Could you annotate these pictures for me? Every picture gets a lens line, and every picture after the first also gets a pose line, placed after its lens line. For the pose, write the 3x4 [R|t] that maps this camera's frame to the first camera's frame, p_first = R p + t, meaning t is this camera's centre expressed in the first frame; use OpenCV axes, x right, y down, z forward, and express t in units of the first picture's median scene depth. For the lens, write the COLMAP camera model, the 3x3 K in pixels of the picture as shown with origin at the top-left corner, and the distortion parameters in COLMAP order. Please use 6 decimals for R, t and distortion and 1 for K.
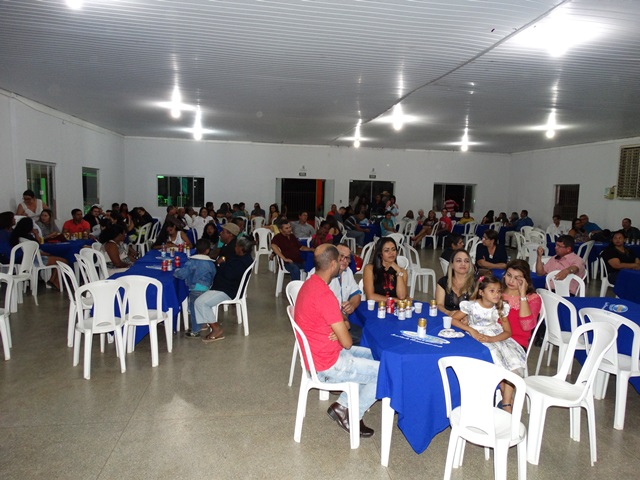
lens RADIAL K [[456.4, 0, 320.0], [0, 456.4, 240.0], [0, 0, 1]] dist [0.004890, 0.002251]
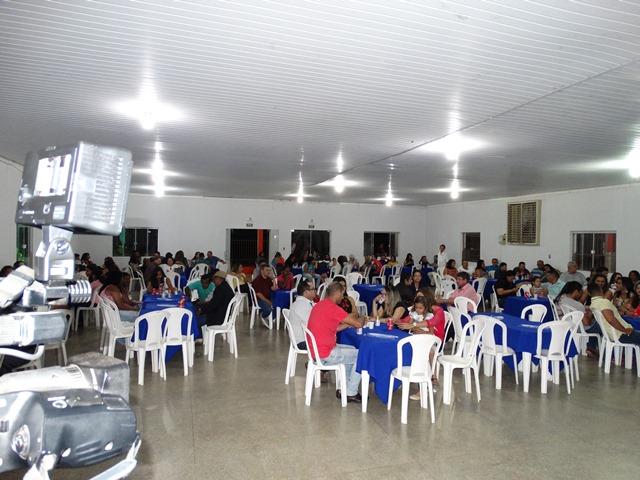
lens RADIAL K [[456.4, 0, 320.0], [0, 456.4, 240.0], [0, 0, 1]] dist [0.004890, 0.002251]
pose [[0.986774, -0.012029, 0.161655, -0.090949], [0.028023, 0.994887, -0.097027, 0.009376], [-0.159662, 0.100274, 0.982066, -0.217434]]
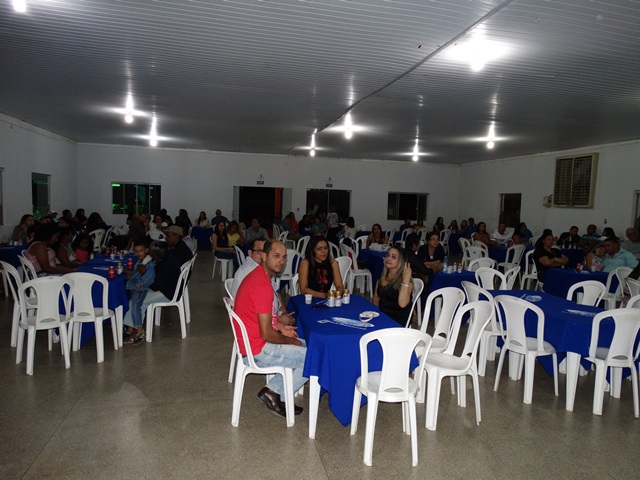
lens RADIAL K [[456.4, 0, 320.0], [0, 456.4, 240.0], [0, 0, 1]] dist [0.004890, 0.002251]
pose [[0.996843, -0.003153, 0.079331, 0.024374], [0.005046, 0.999707, -0.023676, 0.015442], [-0.079233, 0.024001, 0.996567, -0.032174]]
